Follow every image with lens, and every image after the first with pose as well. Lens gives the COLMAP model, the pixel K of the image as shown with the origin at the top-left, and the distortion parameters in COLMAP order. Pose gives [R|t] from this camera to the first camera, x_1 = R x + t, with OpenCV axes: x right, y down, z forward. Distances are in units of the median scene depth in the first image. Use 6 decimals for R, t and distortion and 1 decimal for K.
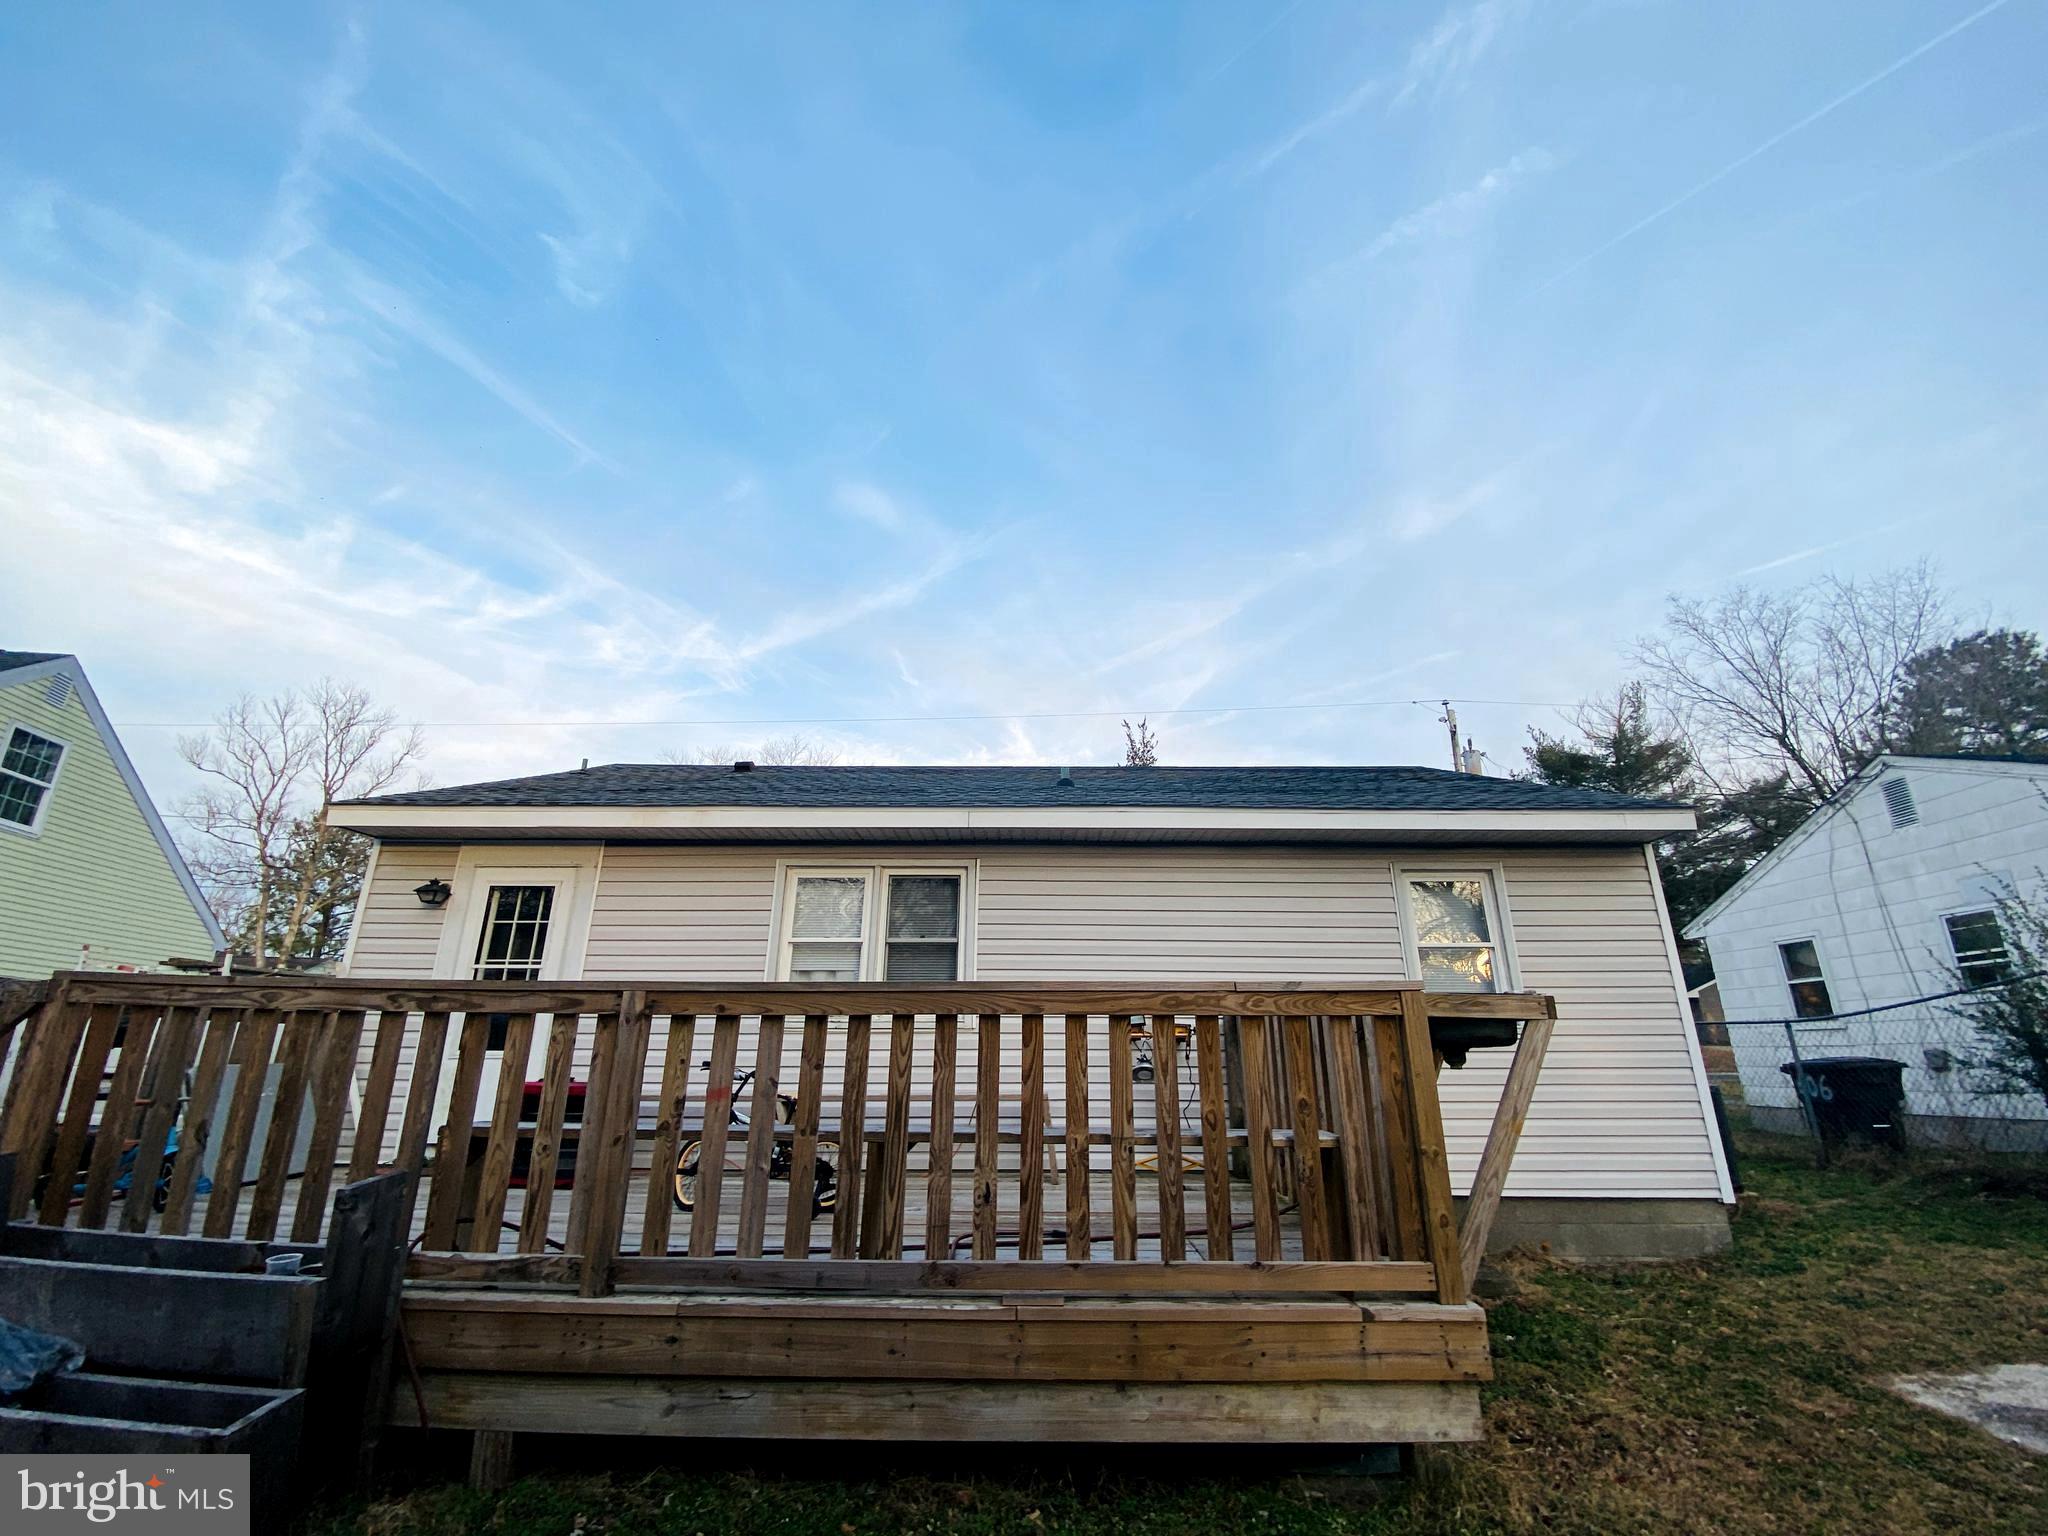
lens RADIAL K [[842.0, 0, 1007.7], [0, 842.0, 775.7], [0, 0, 1]] dist [0.007969, -0.013166]
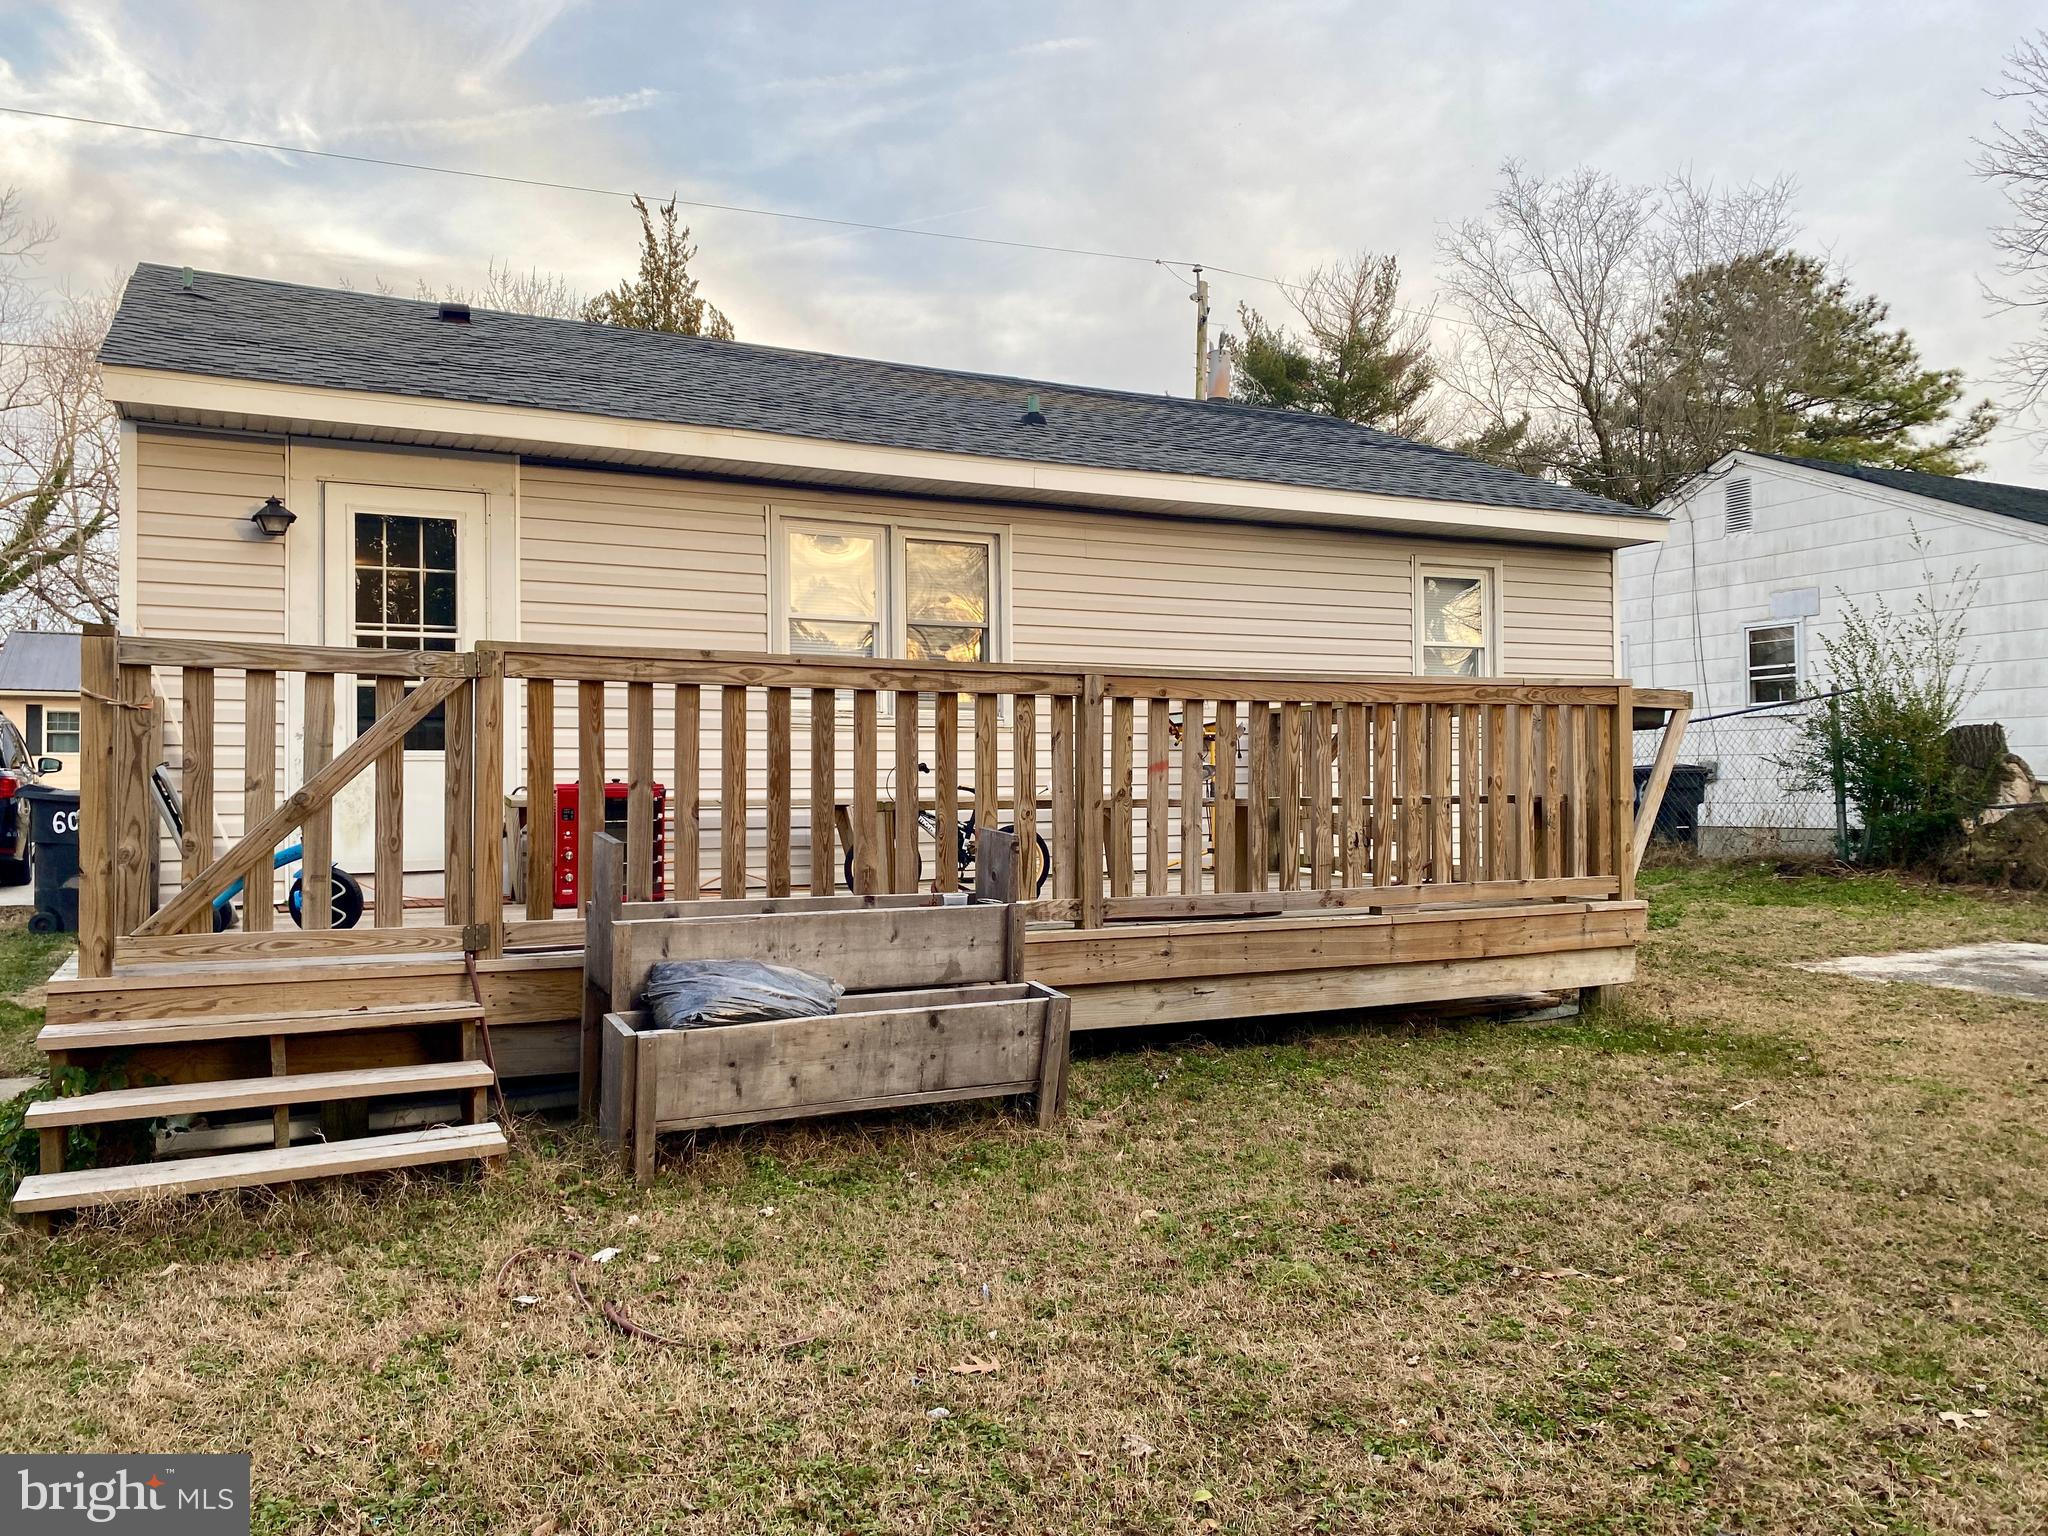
lens RADIAL K [[1600.5, 0, 944.2], [0, 1600.5, 771.5], [0, 0, 1]] dist [-0.006451, 0.010922]
pose [[0.896030, -0.005115, 0.443965, -0.739570], [-0.125882, 0.955975, 0.265075, -0.065091], [-0.425775, -0.293402, 0.855939, -0.328520]]
